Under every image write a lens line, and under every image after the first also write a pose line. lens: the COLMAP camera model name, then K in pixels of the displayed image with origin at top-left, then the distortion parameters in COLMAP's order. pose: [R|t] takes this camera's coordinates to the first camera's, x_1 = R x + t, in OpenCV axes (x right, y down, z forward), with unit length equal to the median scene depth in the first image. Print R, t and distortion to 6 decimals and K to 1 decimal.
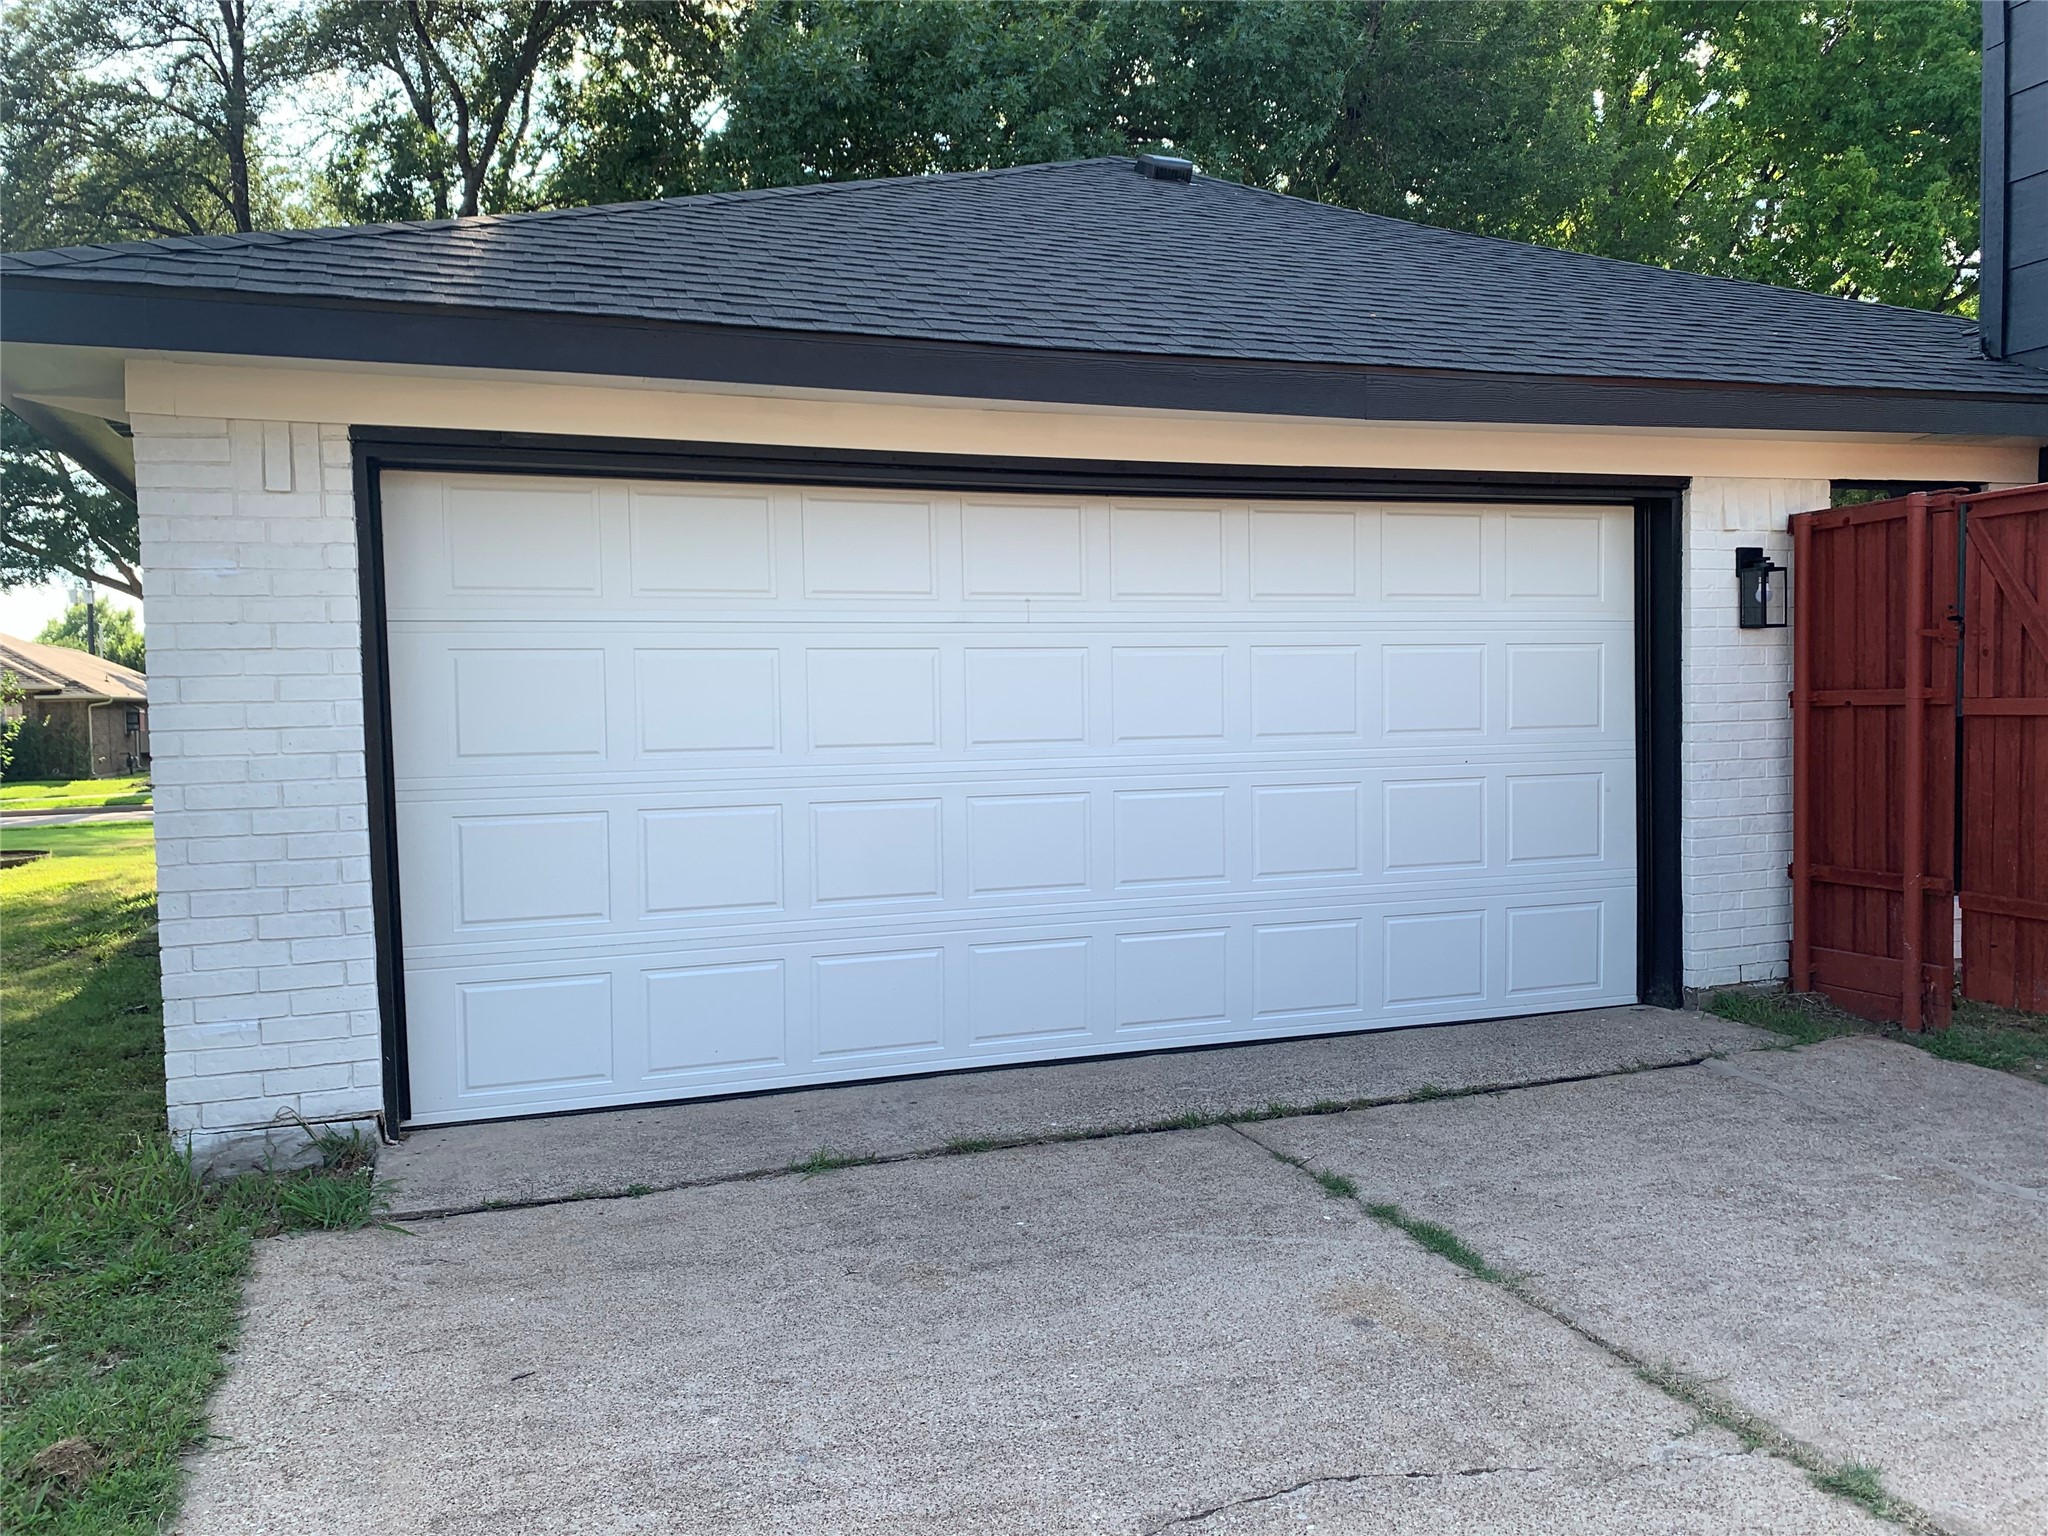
lens RADIAL K [[1560.0, 0, 1016.5], [0, 1560.0, 762.2], [0, 0, 1]] dist [0.048847, -0.075383]
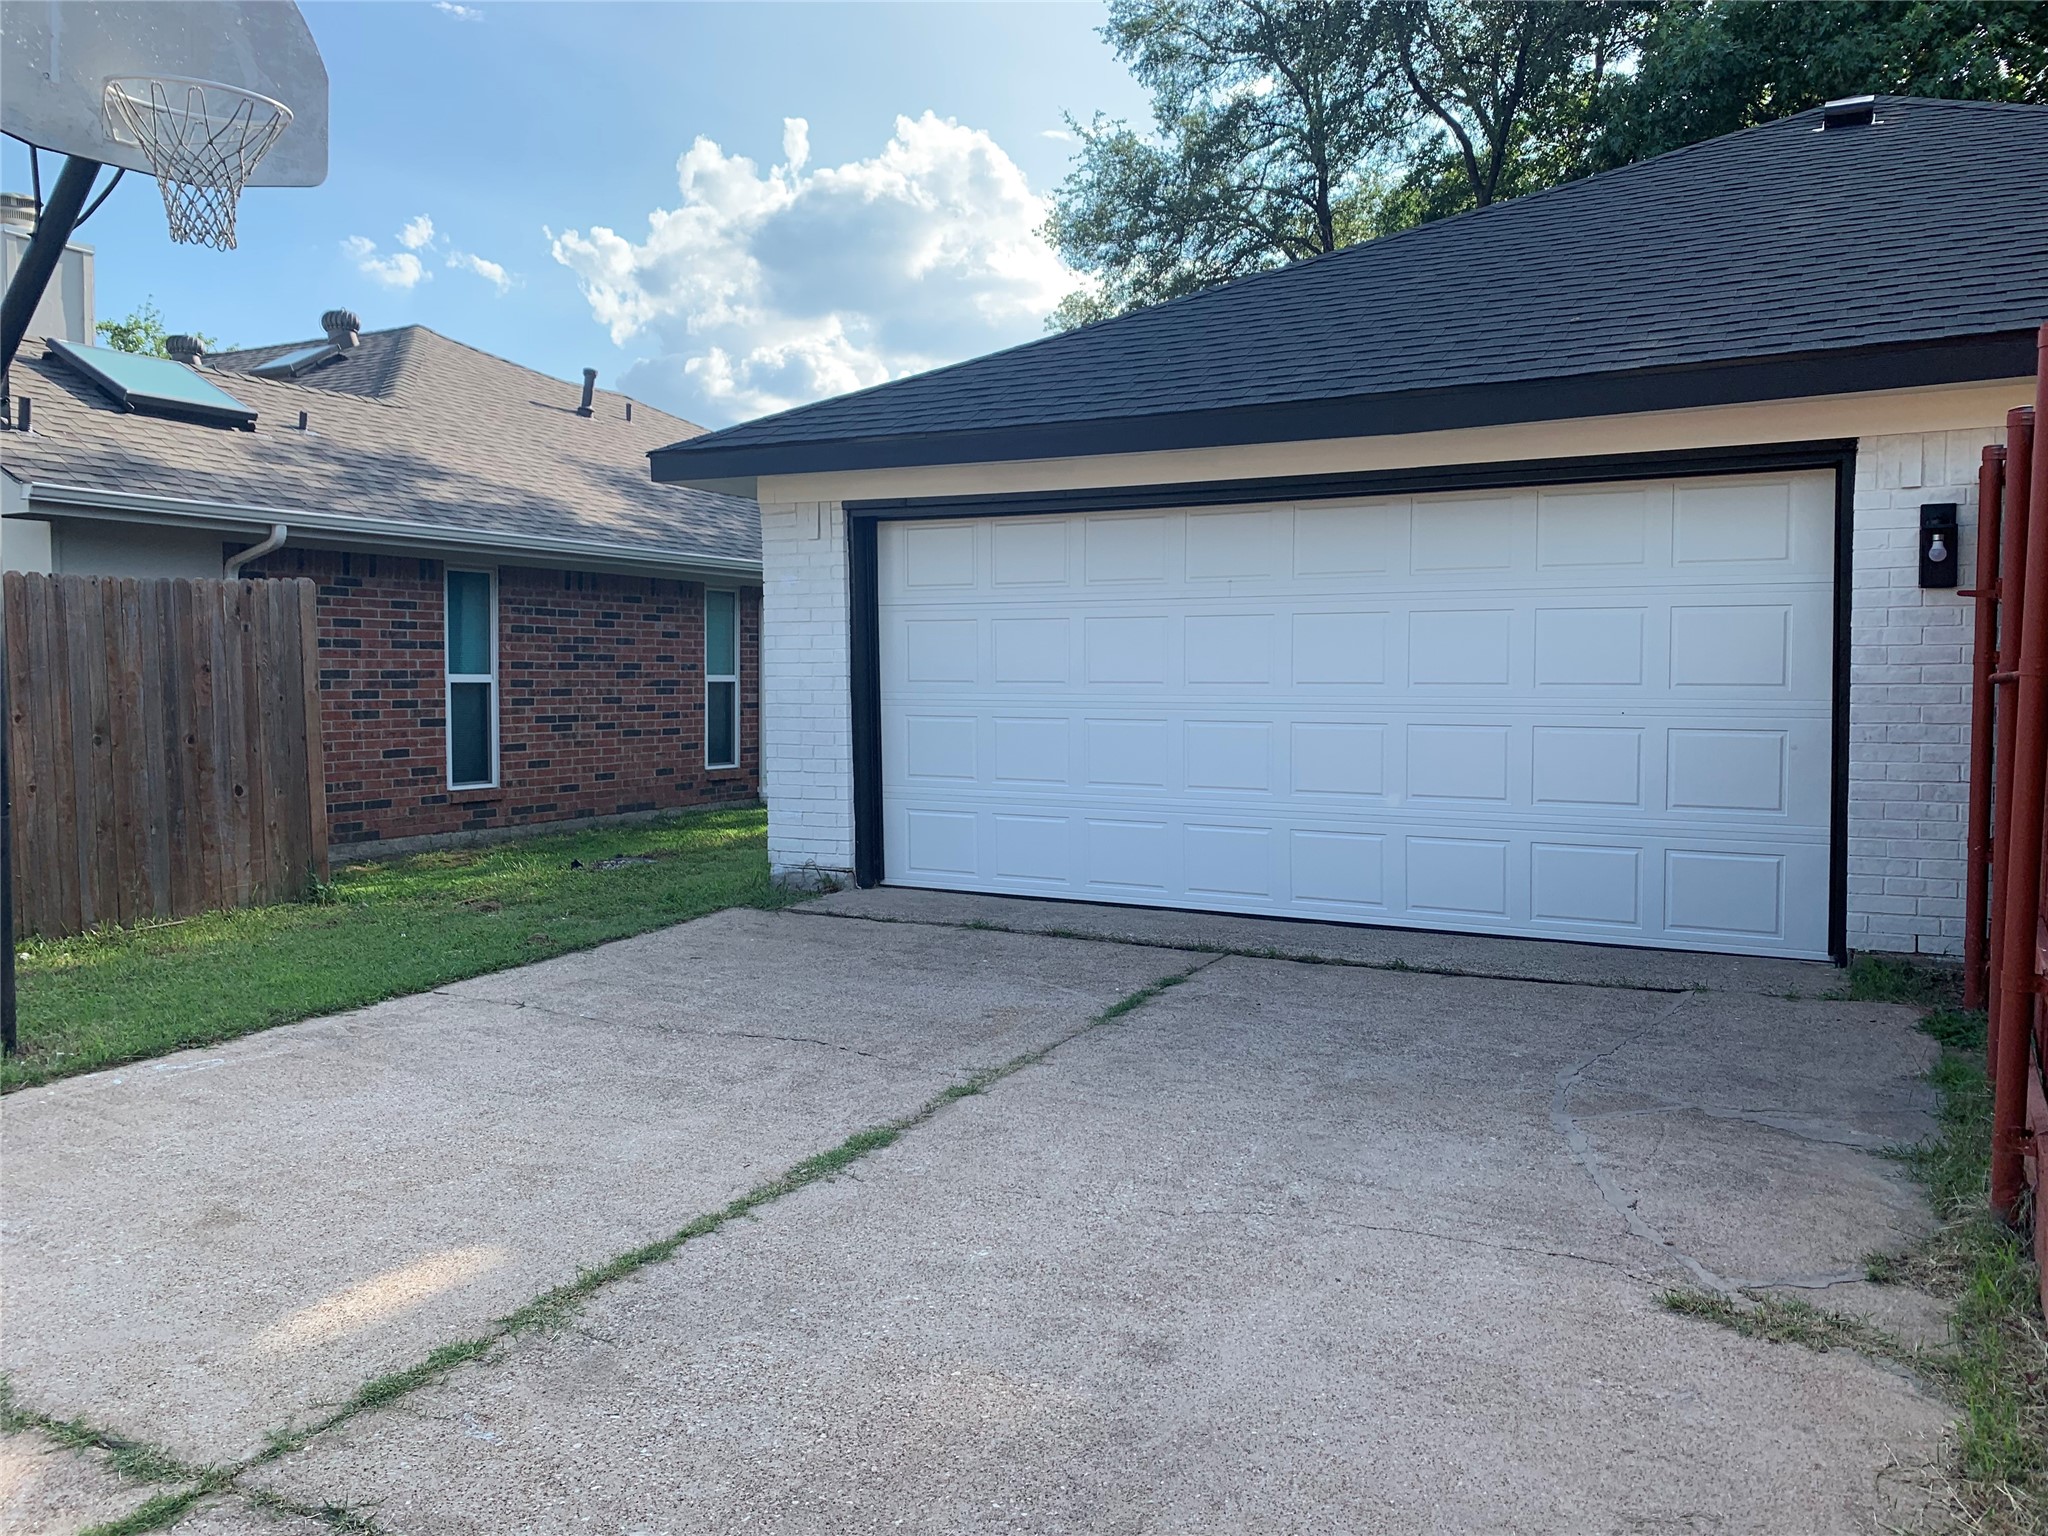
lens RADIAL K [[1560.0, 0, 1036.1], [0, 1560.0, 770.9], [0, 0, 1]] dist [0.048847, -0.075383]
pose [[0.670299, 0.067681, -0.738998, 1.143308], [-0.039798, 0.997678, 0.055273, -0.006153], [0.741023, -0.007639, 0.671436, -0.084290]]
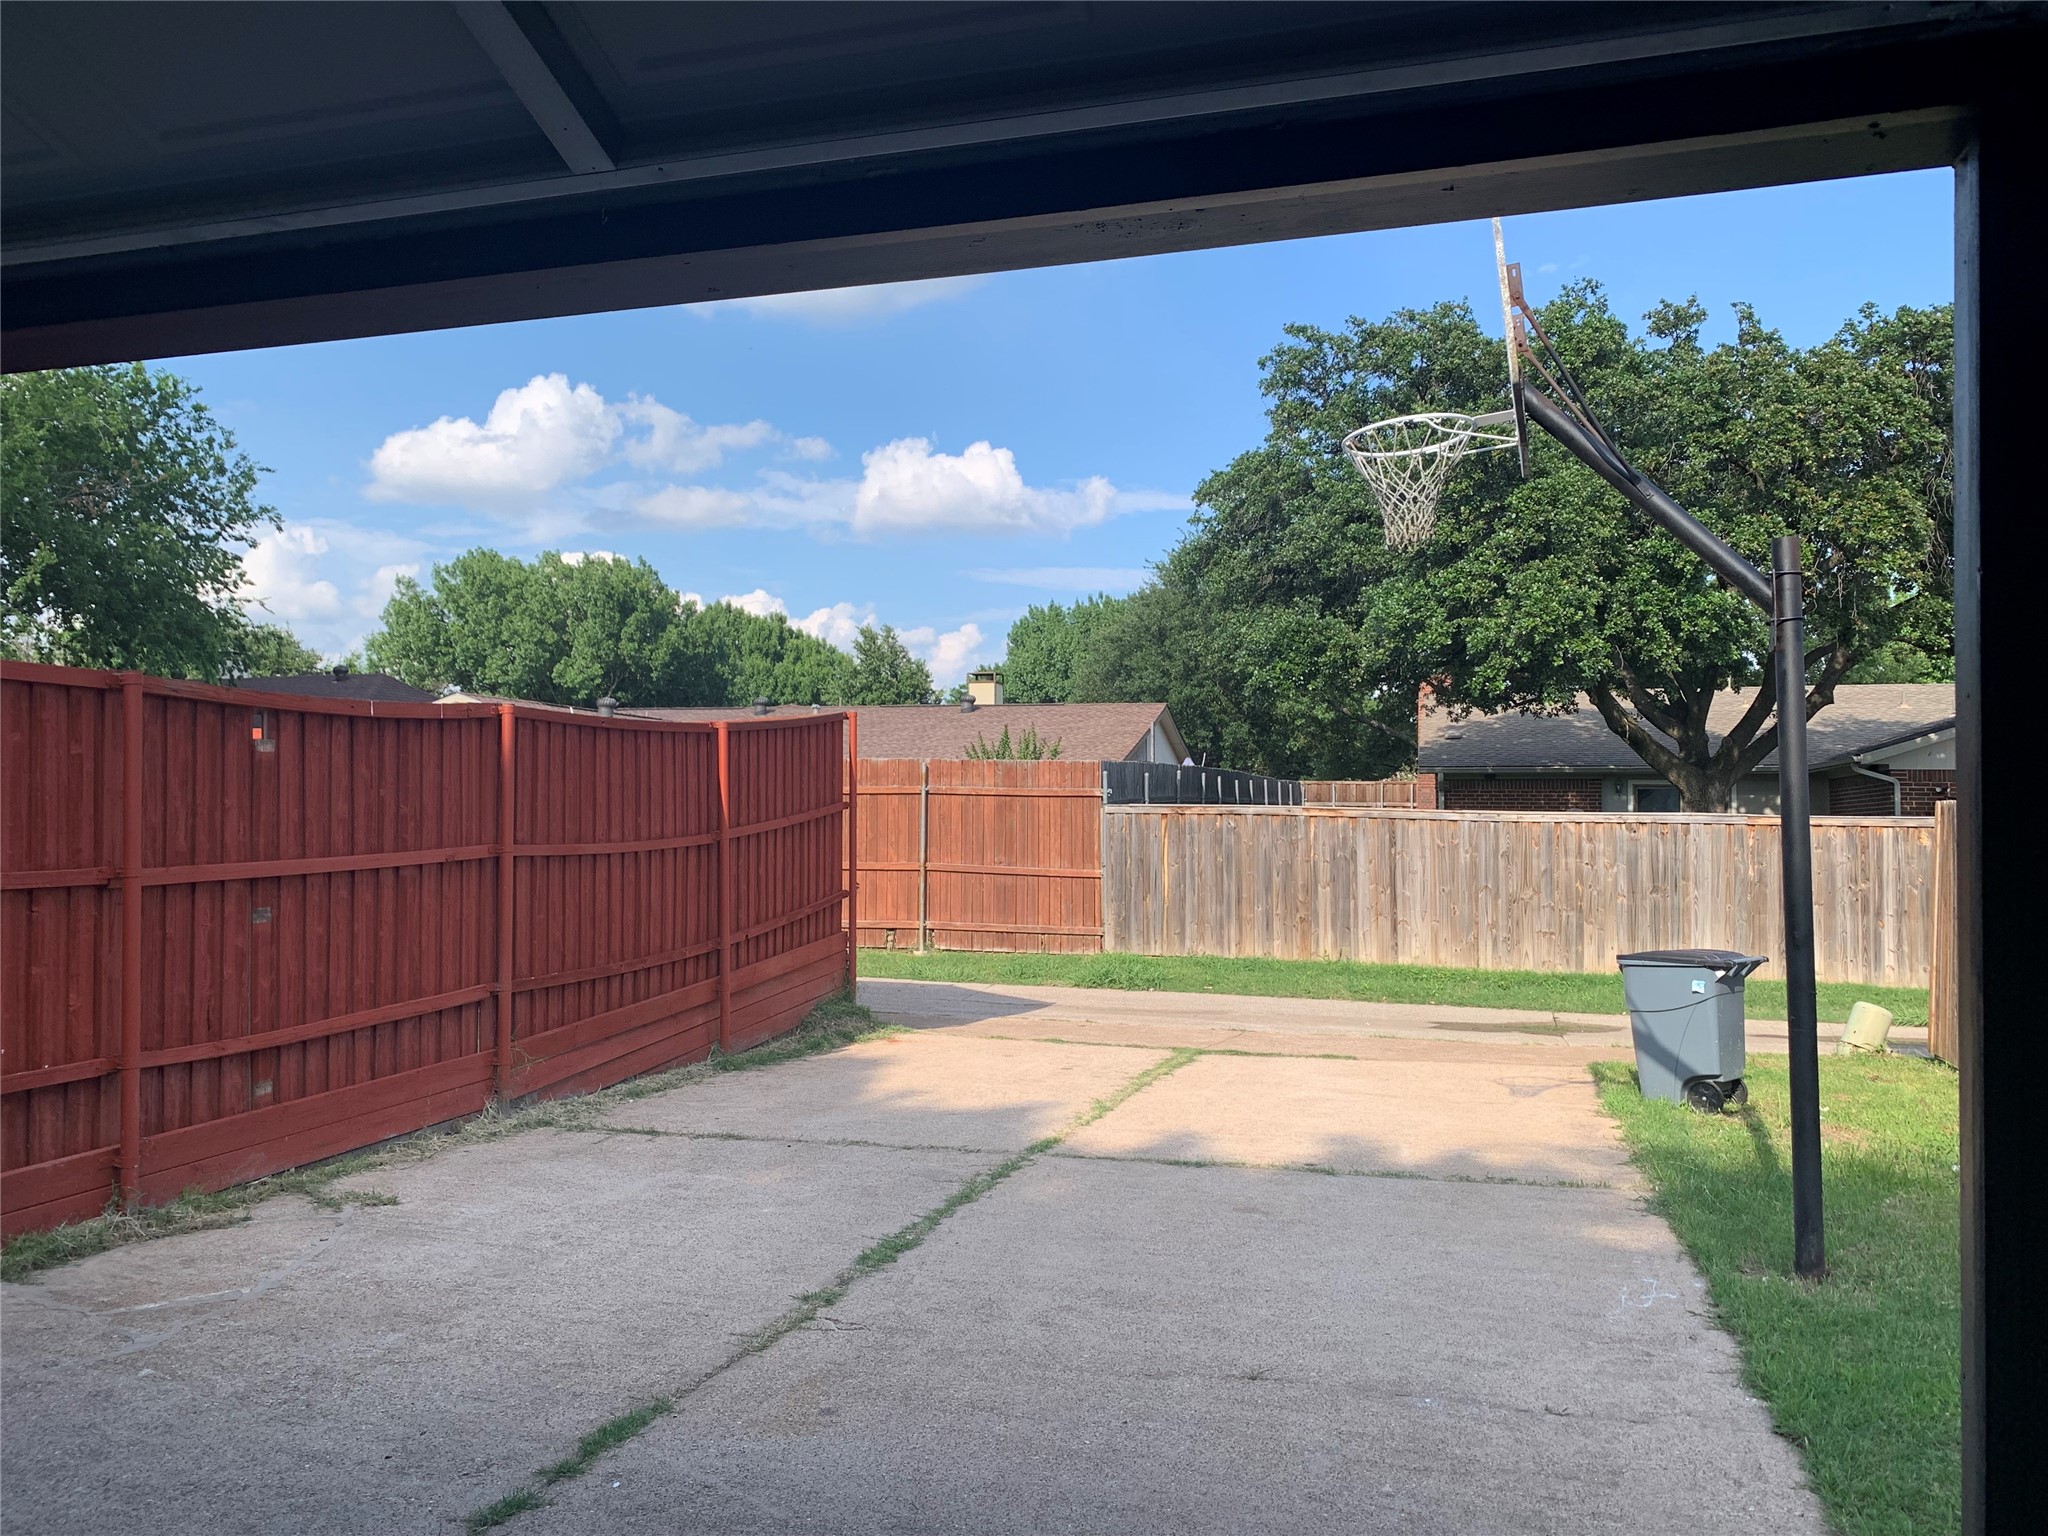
lens RADIAL K [[1560.0, 0, 1020.5], [0, 1560.0, 775.2], [0, 0, 1]] dist [0.048847, -0.075383]
pose [[-0.807197, 0.032660, 0.589377, -0.457001], [0.035168, 0.999355, -0.007214, -0.078761], [-0.589233, 0.014904, -0.807826, 1.408828]]
